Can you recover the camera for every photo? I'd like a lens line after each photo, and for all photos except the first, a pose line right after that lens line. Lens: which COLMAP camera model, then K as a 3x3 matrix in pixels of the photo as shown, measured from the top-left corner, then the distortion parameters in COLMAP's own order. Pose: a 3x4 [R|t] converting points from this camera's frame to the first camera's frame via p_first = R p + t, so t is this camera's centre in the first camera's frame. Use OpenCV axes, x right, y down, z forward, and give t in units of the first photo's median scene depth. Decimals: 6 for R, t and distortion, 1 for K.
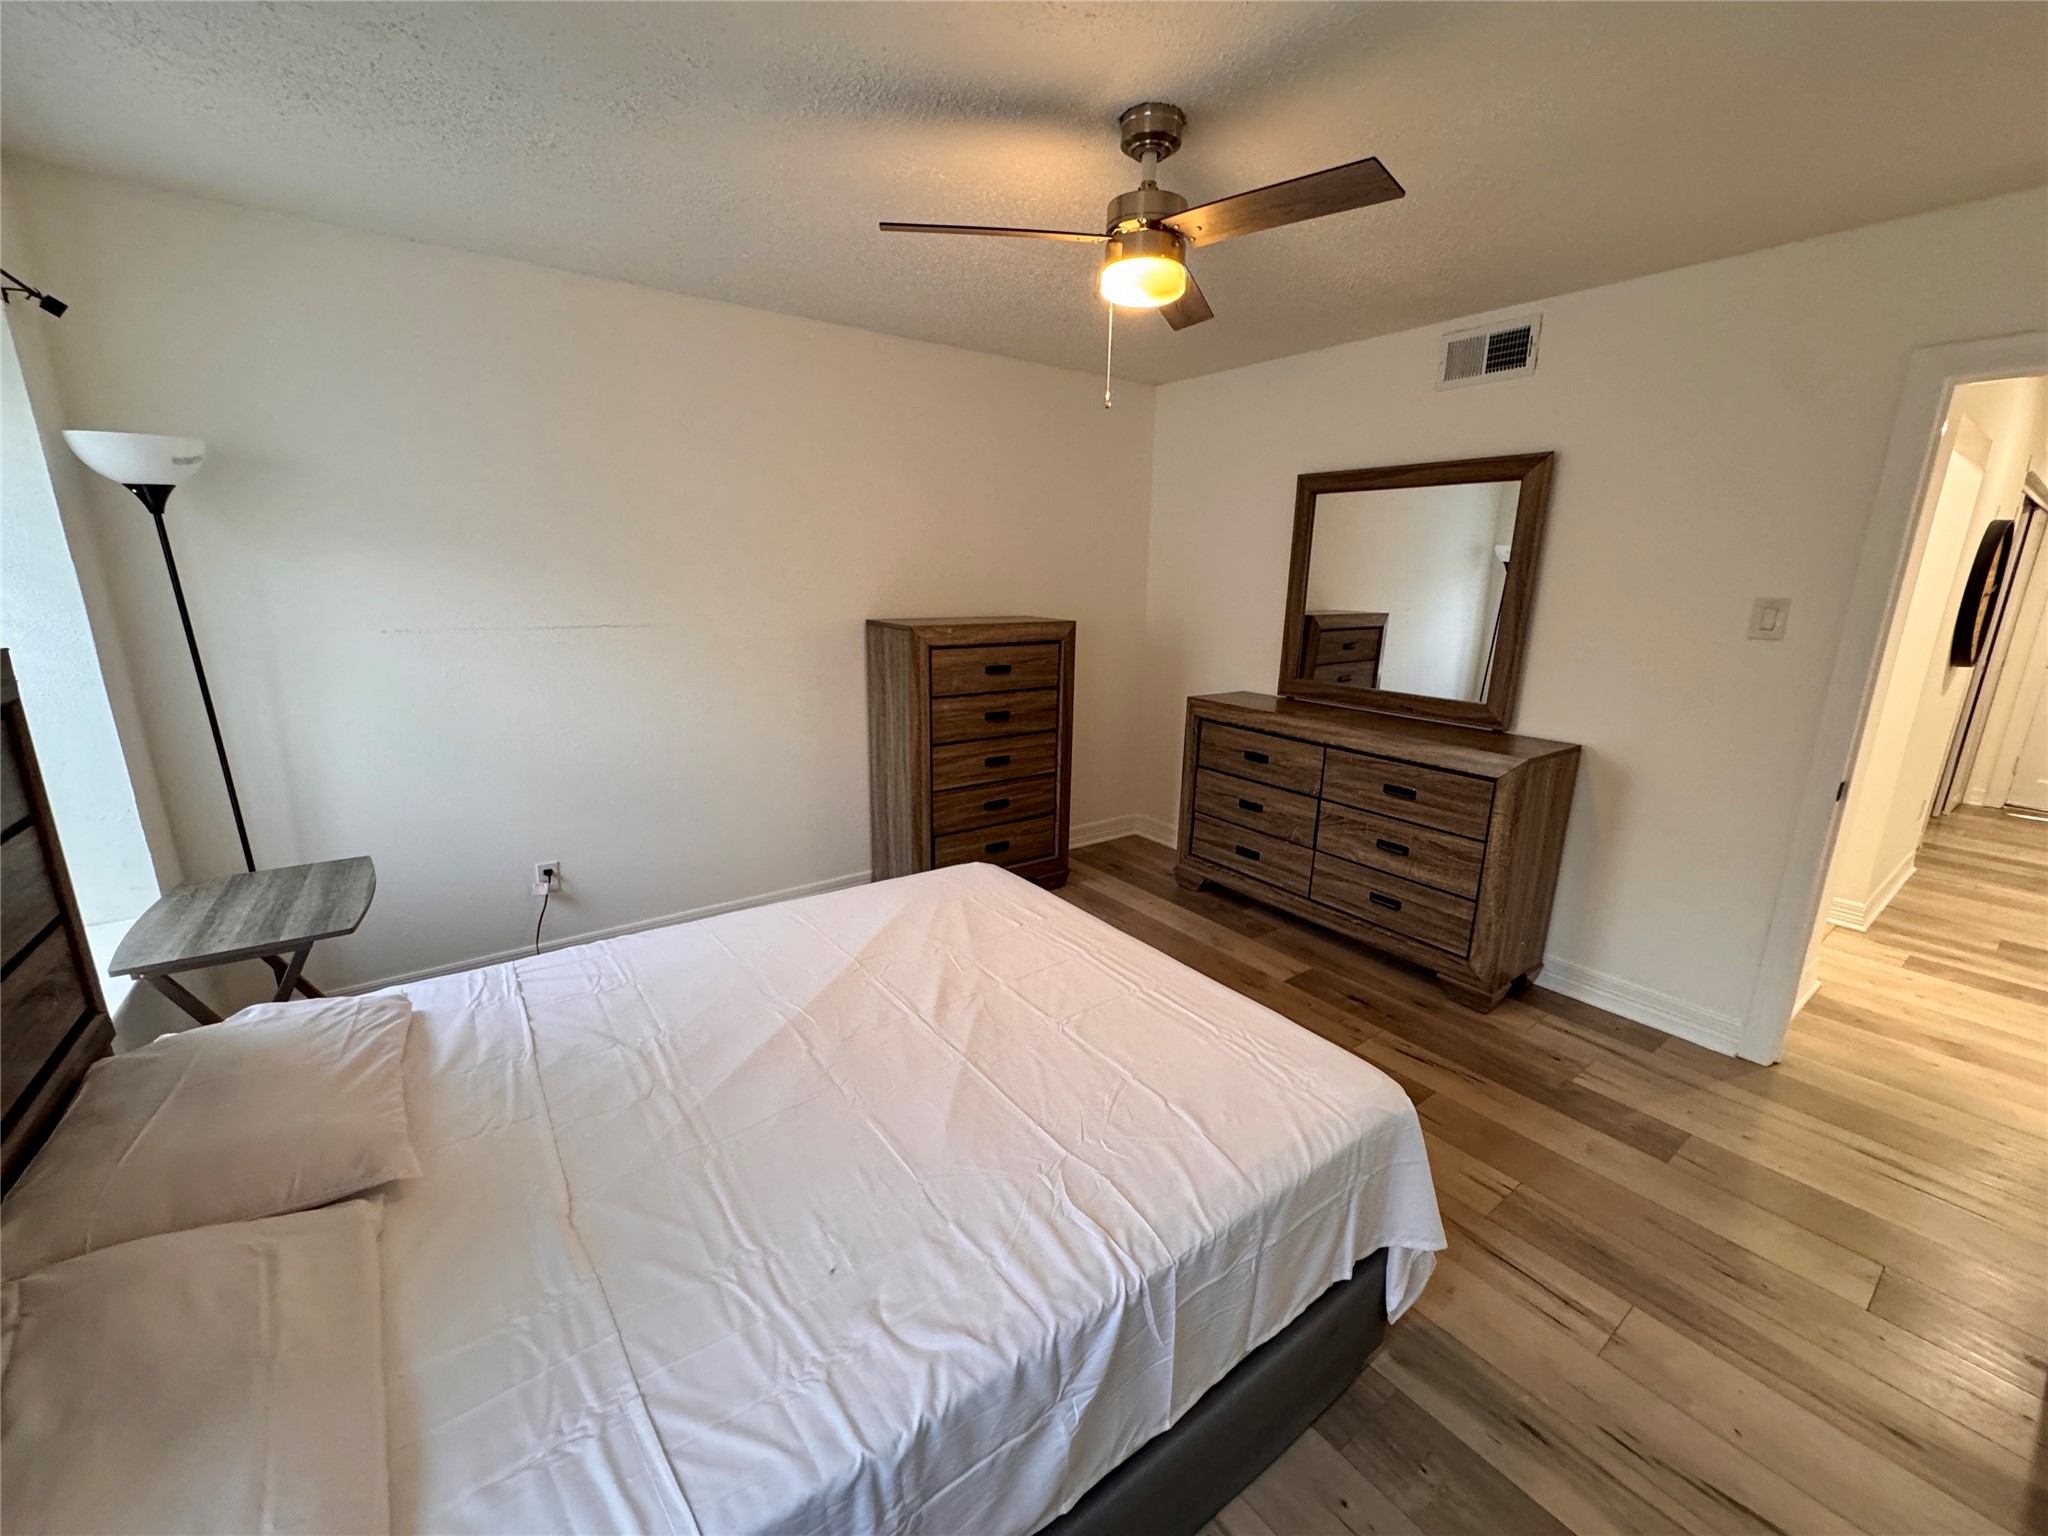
lens RADIAL K [[815.7, 0, 1022.7], [0, 815.7, 767.4], [0, 0, 1]] dist [-0.004671, -0.000195]
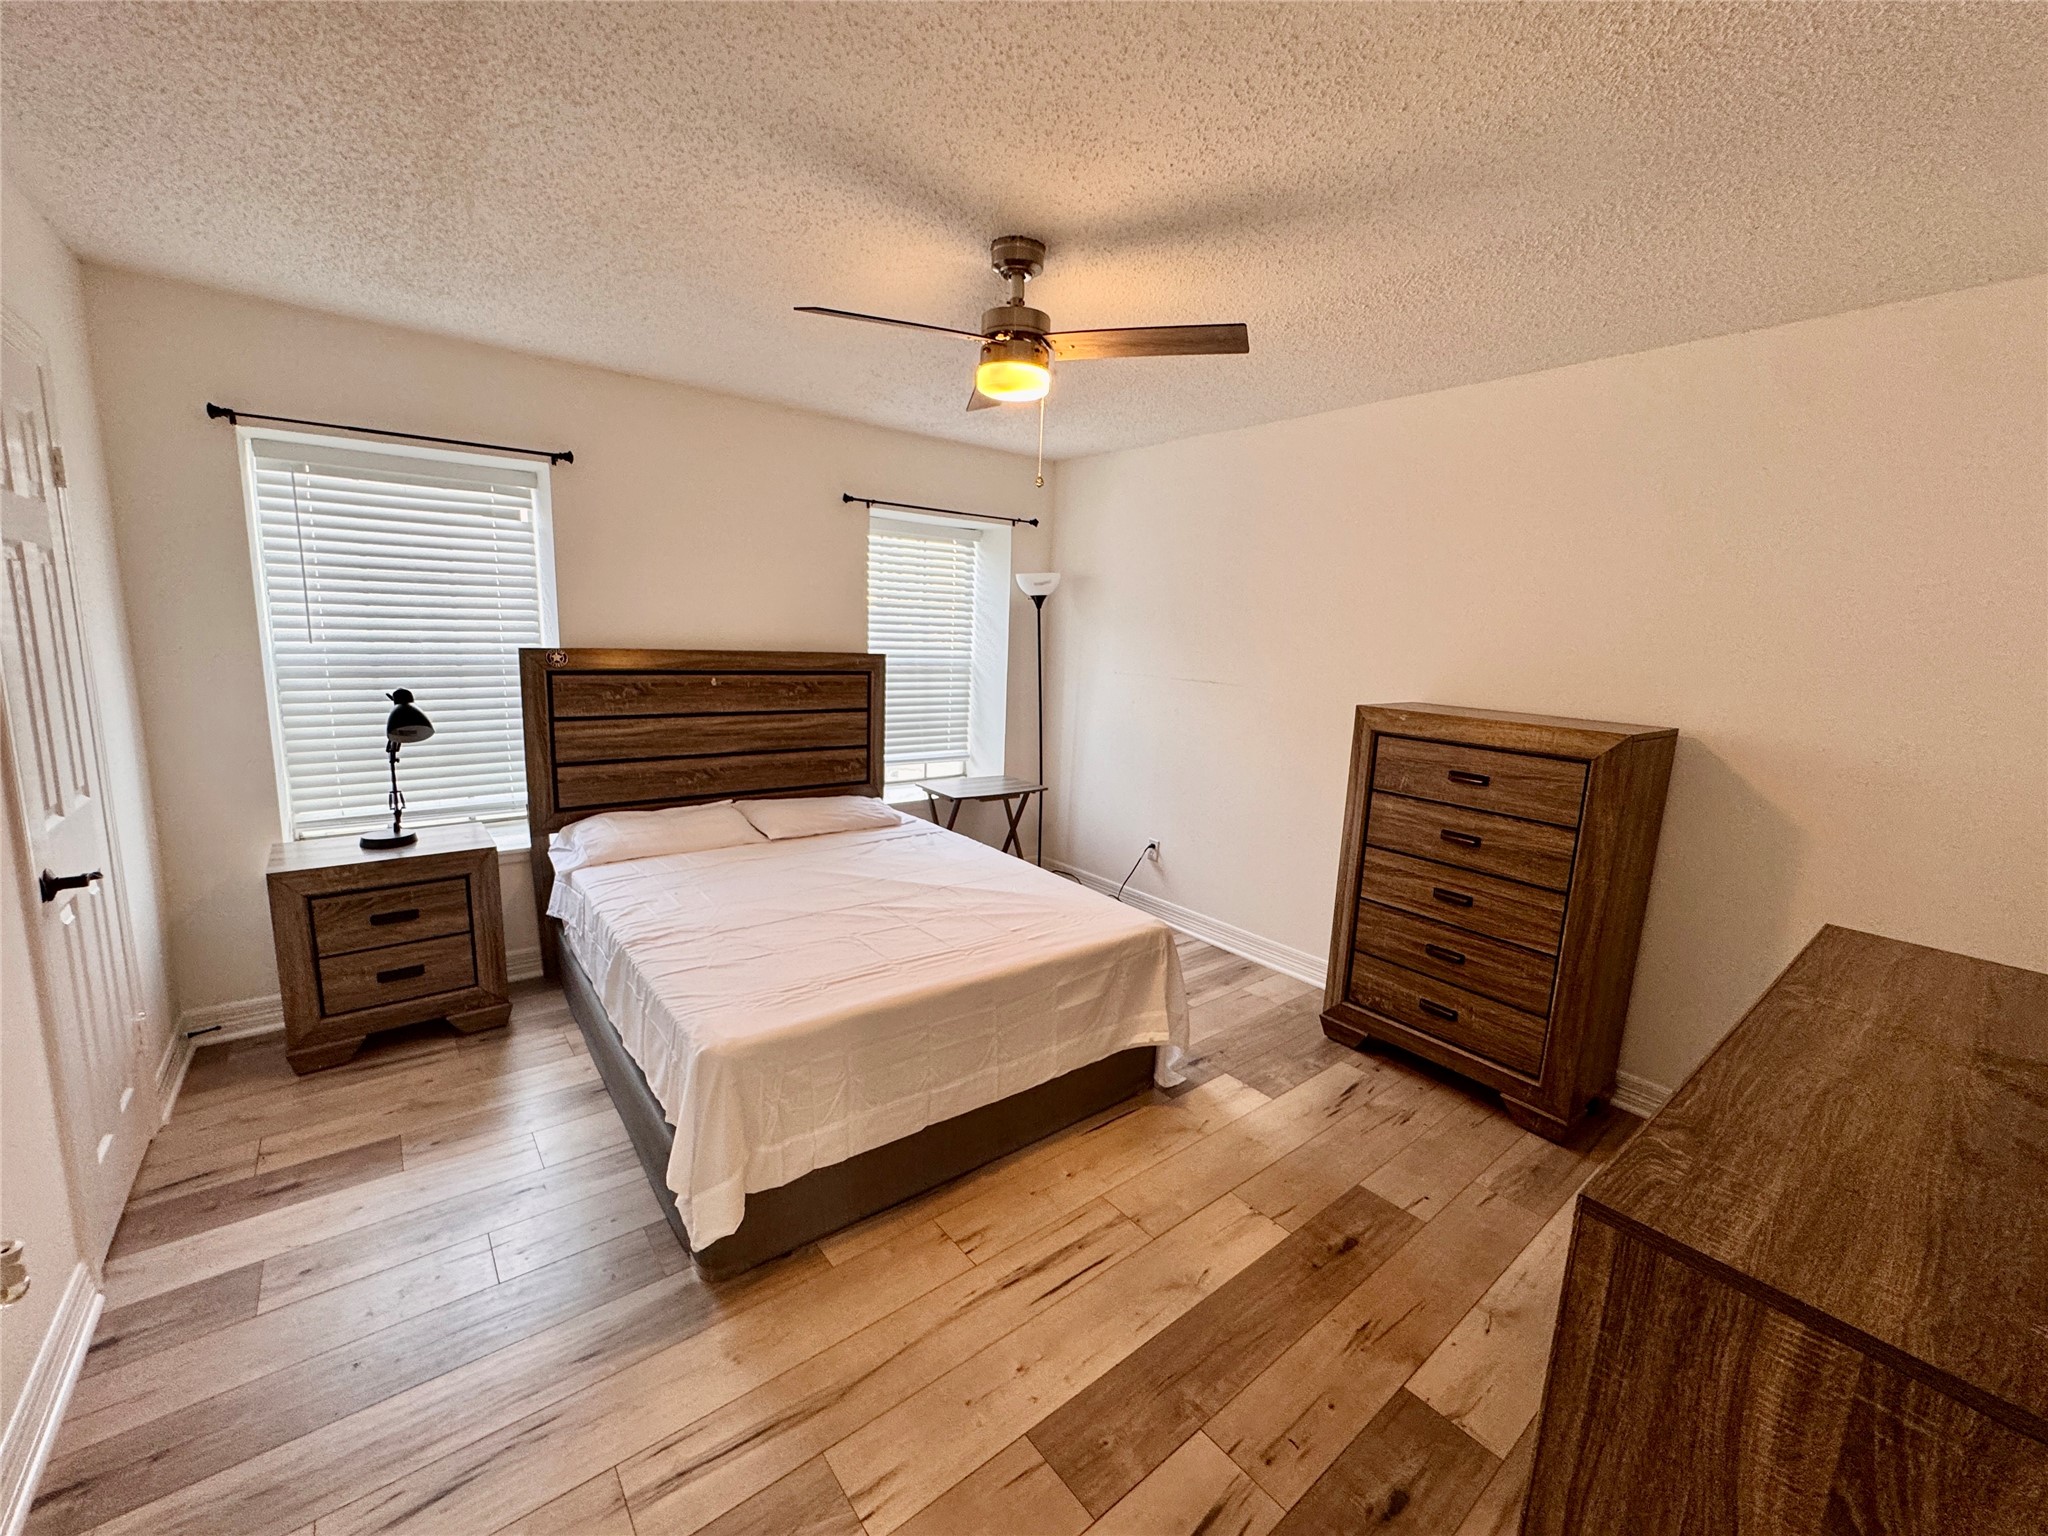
lens RADIAL K [[815.7, 0, 1019.8], [0, 815.7, 767.5], [0, 0, 1]] dist [-0.004671, -0.000195]
pose [[0.041344, 0.156152, -0.986867, 0.705160], [-0.277679, 0.950597, 0.138780, -0.120443], [0.959784, 0.268295, 0.082662, 0.542393]]
